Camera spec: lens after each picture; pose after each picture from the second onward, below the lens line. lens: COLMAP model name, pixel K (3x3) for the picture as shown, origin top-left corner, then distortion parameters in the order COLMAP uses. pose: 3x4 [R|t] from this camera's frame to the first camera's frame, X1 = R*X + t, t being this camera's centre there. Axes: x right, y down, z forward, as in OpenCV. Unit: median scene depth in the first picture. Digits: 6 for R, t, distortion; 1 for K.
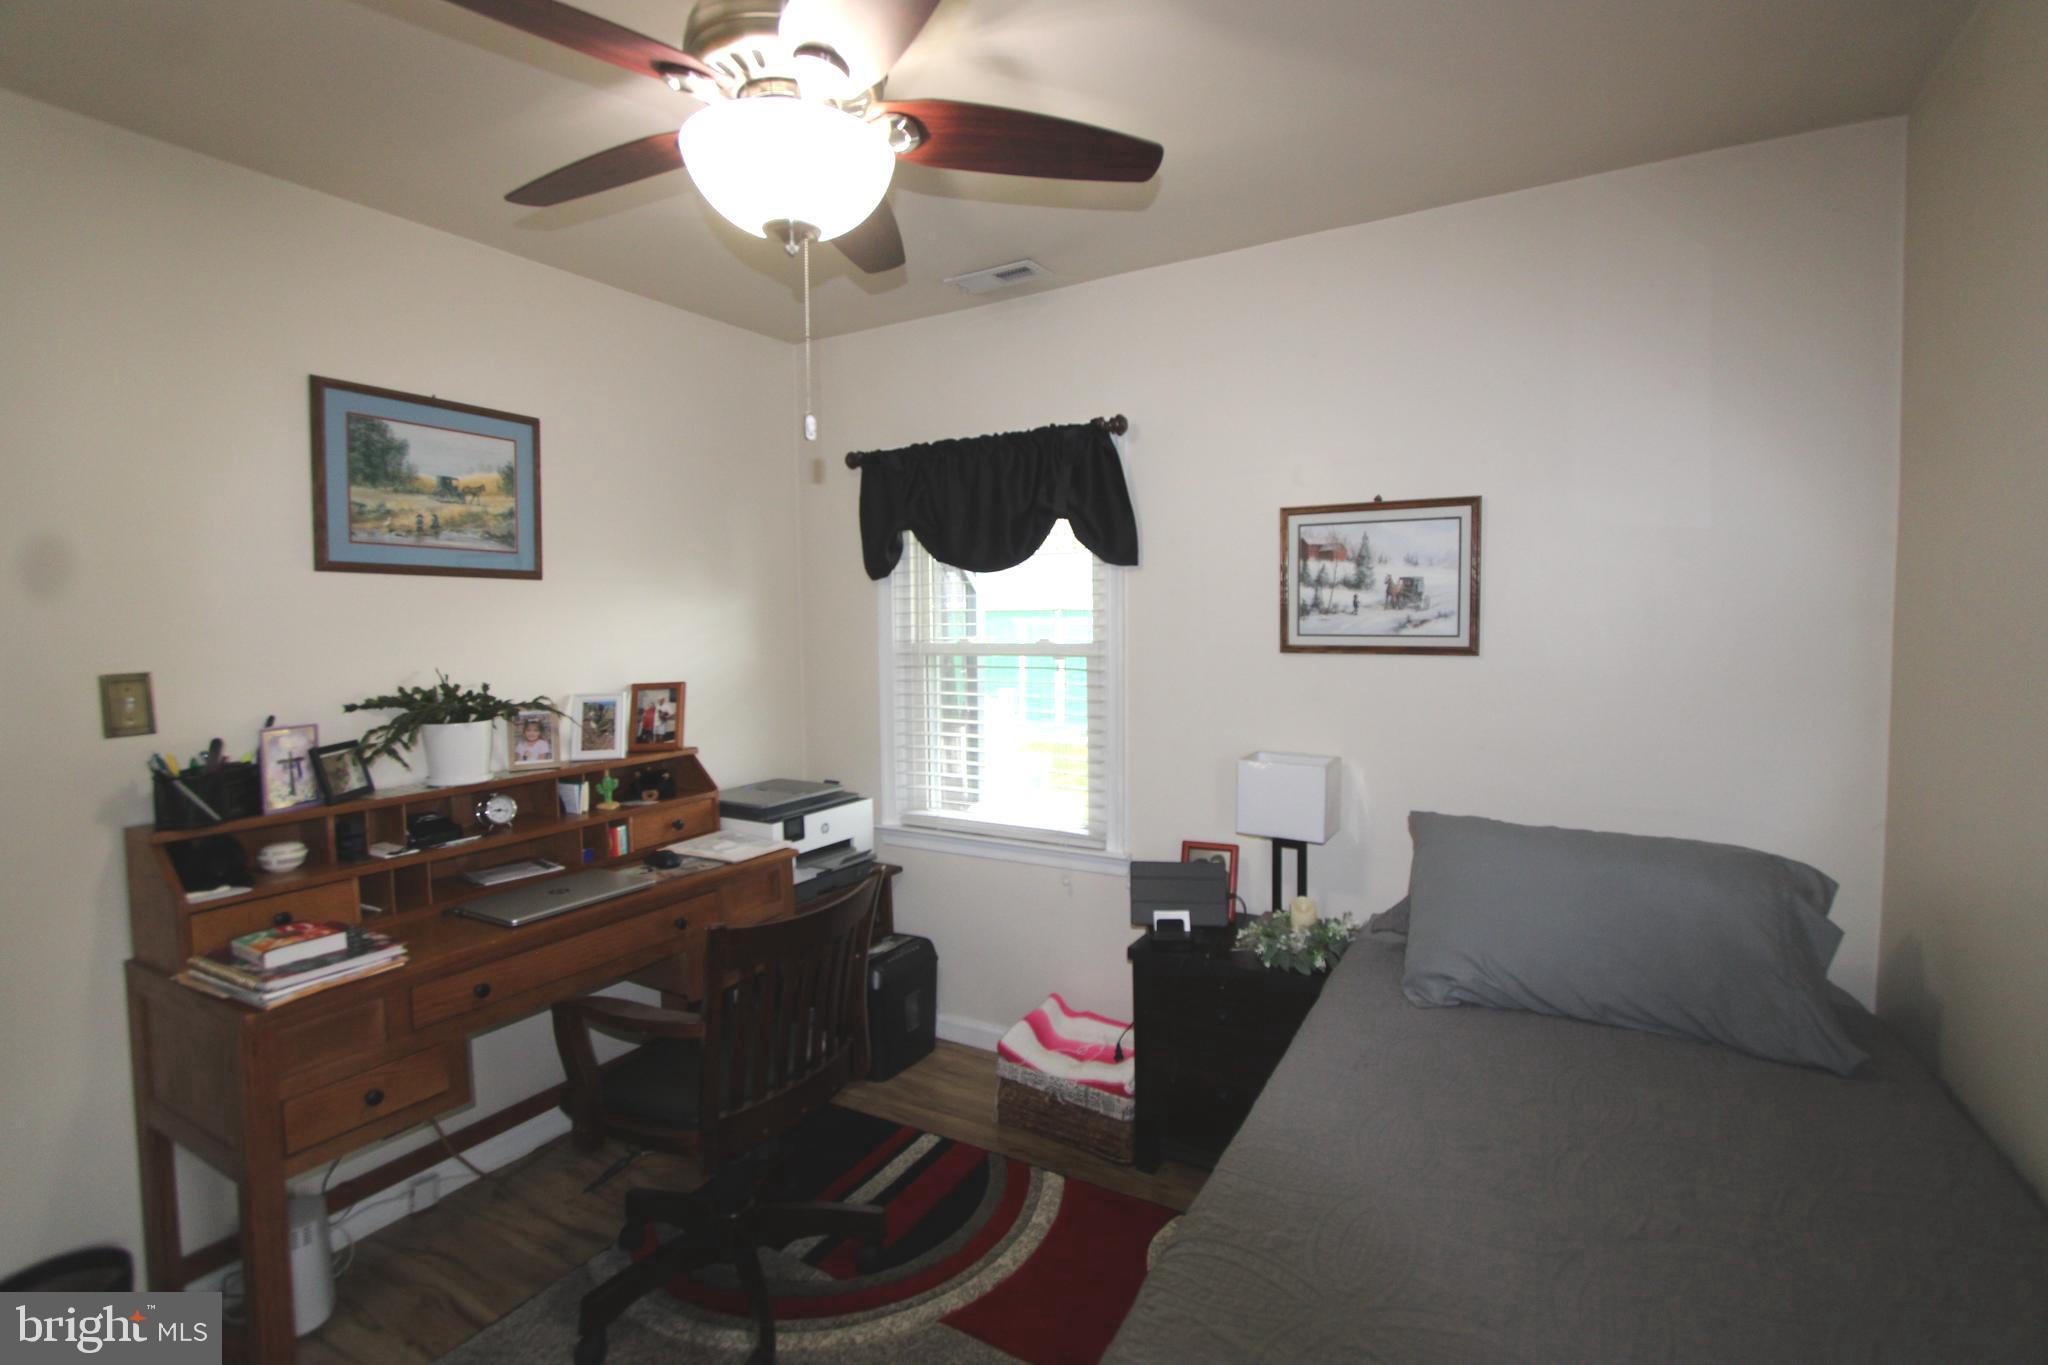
lens RADIAL K [[958.9, 0, 1022.4], [0, 958.9, 662.5], [0, 0, 1]] dist [-0.020085, -0.000056]
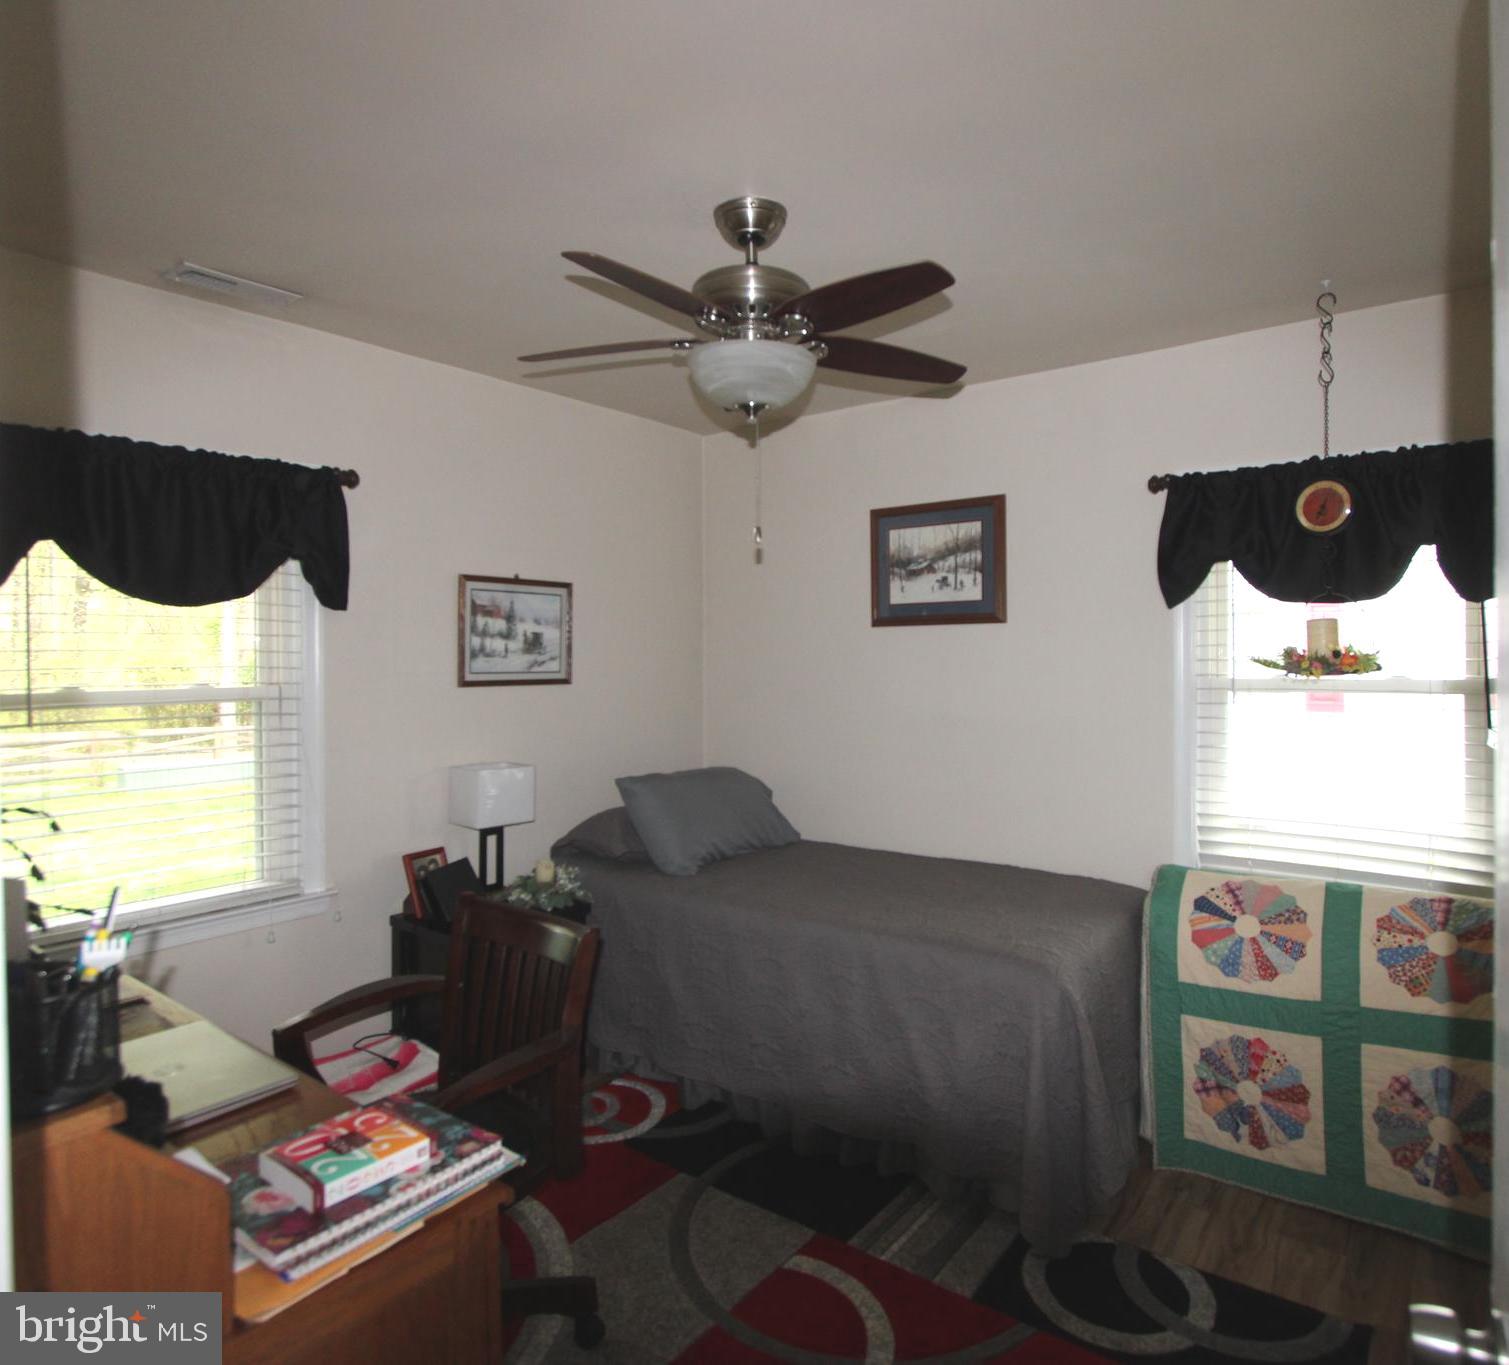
lens RADIAL K [[924.3, 0, 753.8], [0, 924.3, 681.4], [0, 0, 1]] dist [-0.002350, -0.000793]
pose [[0.151265, -0.005804, 0.988476, -0.913430], [0.066598, 0.997770, -0.004333, 0.013972], [-0.986247, 0.066486, 0.151314, 0.440875]]
